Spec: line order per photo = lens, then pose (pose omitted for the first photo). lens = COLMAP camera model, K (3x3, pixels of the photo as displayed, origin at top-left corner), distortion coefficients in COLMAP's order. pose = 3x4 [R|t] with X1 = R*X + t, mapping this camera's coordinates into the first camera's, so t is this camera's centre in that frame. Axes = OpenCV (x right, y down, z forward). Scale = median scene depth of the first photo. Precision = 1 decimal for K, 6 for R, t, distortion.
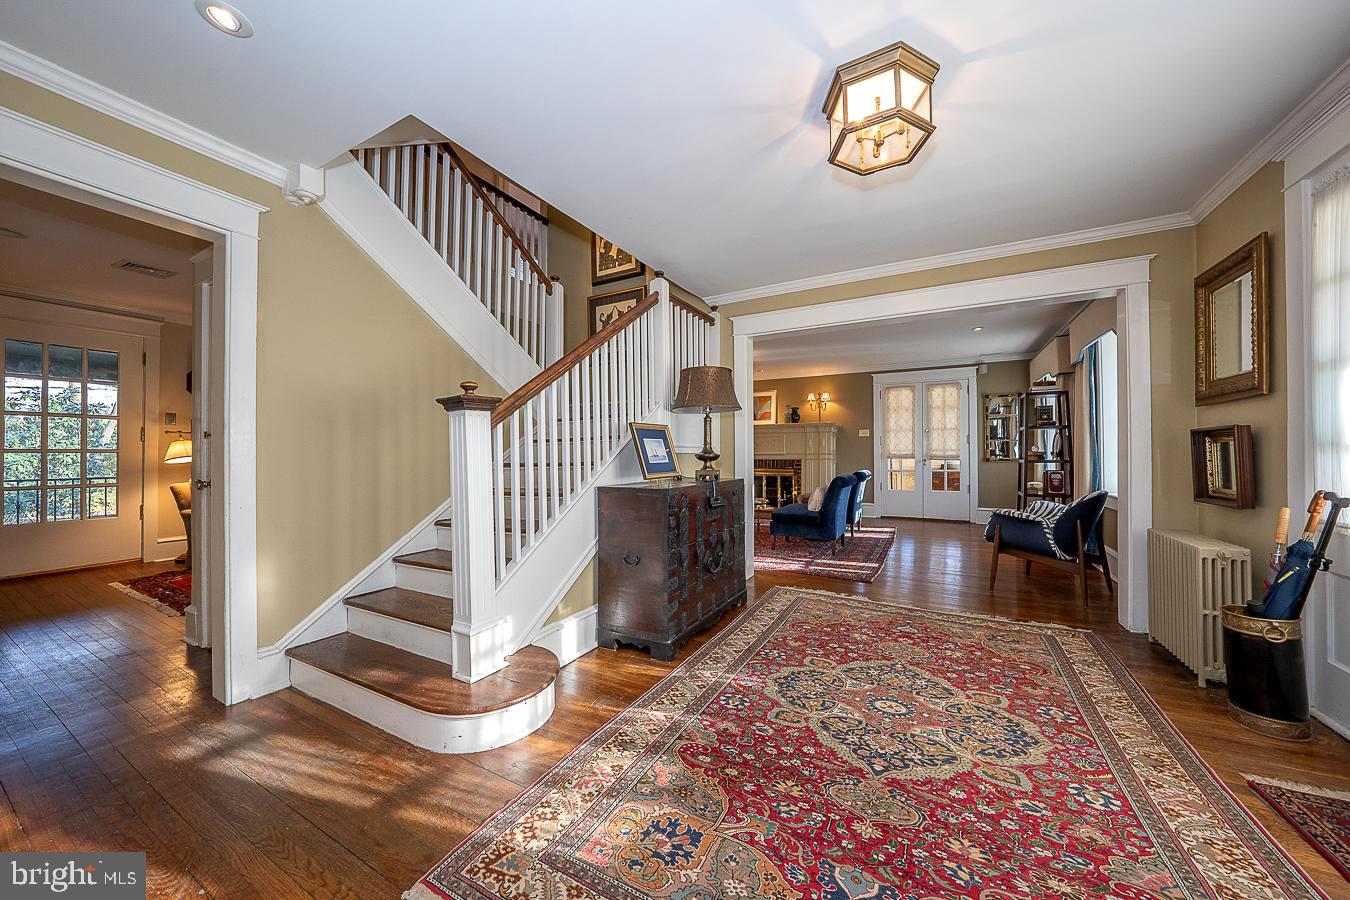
lens RADIAL K [[469.4, 0, 684.3], [0, 469.4, 456.5], [0, 0, 1]] dist [-0.021831, 0.002825]
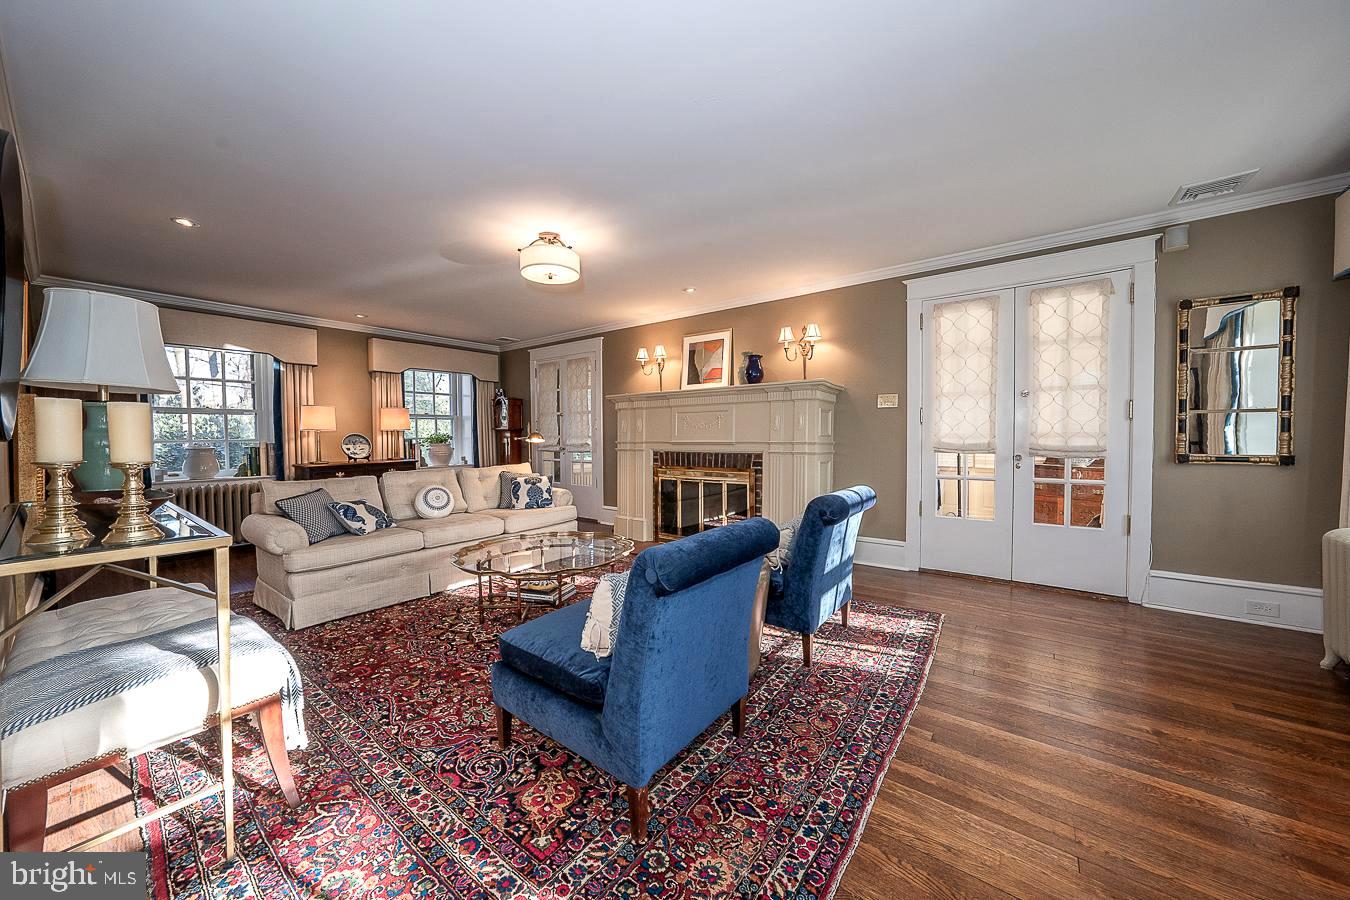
lens RADIAL K [[469.4, 0, 684.1], [0, 469.4, 451.5], [0, 0, 1]] dist [-0.021831, 0.002825]
pose [[0.987965, 0.000851, -0.154675, 0.249016], [0.004329, 0.999441, 0.033147, -0.014023], [0.154617, -0.033417, 0.987409, 0.475314]]
